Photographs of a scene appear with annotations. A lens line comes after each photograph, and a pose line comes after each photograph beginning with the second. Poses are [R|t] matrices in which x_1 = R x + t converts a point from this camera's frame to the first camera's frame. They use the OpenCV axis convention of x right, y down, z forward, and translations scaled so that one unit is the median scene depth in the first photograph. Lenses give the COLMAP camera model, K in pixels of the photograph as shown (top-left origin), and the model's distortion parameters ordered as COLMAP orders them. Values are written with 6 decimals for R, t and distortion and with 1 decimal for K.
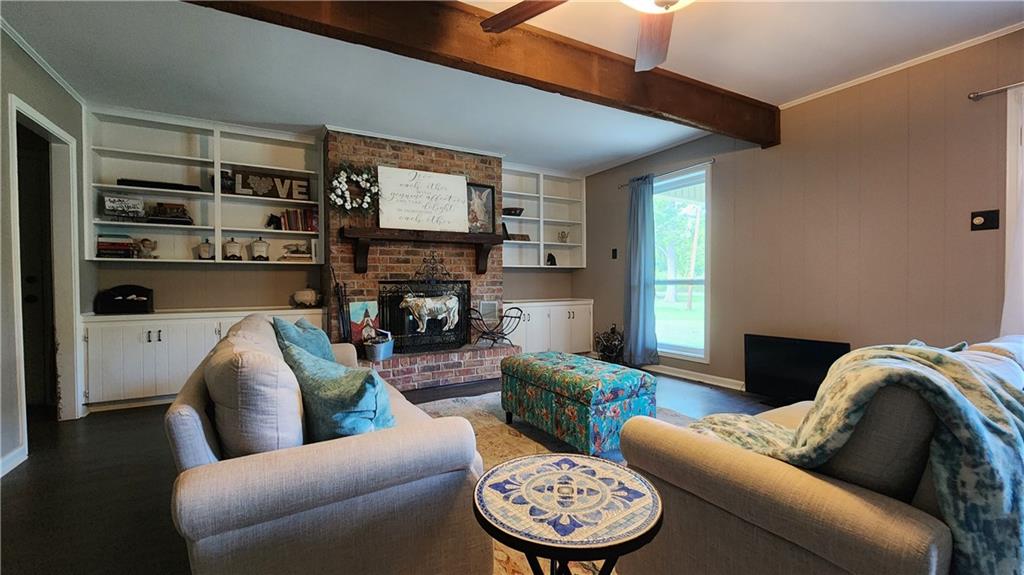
lens RADIAL K [[425.3, 0, 512.0], [0, 425.3, 287.5], [0, 0, 1]] dist [-0.002063, -0.005526]
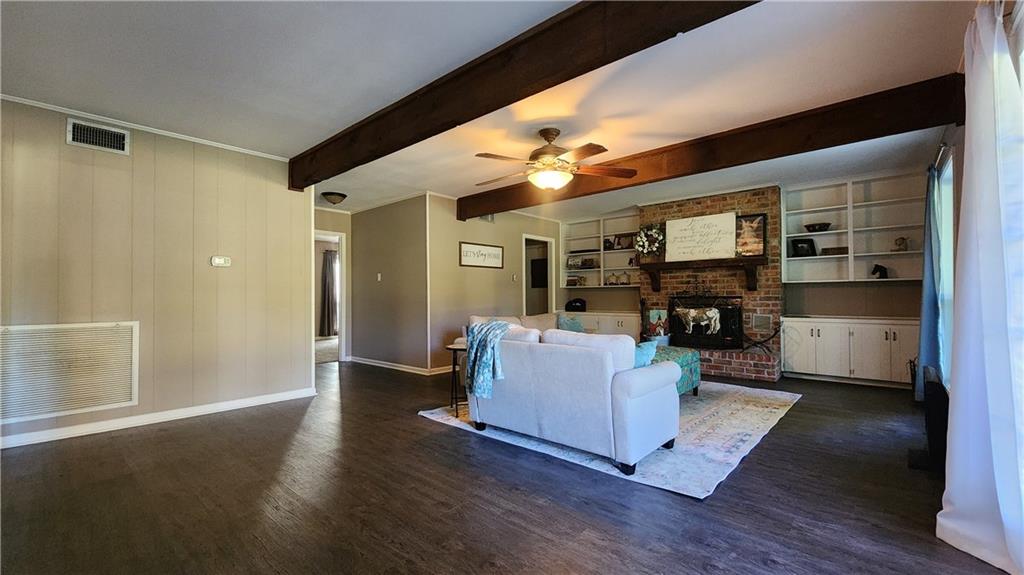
lens RADIAL K [[425.3, 0, 512.0], [0, 425.3, 287.5], [0, 0, 1]] dist [-0.002063, -0.005526]
pose [[0.304903, -0.016484, -0.952241, 0.946918], [-0.007059, 0.999784, -0.019568, -0.014421], [0.952357, 0.012688, 0.304721, 0.012425]]
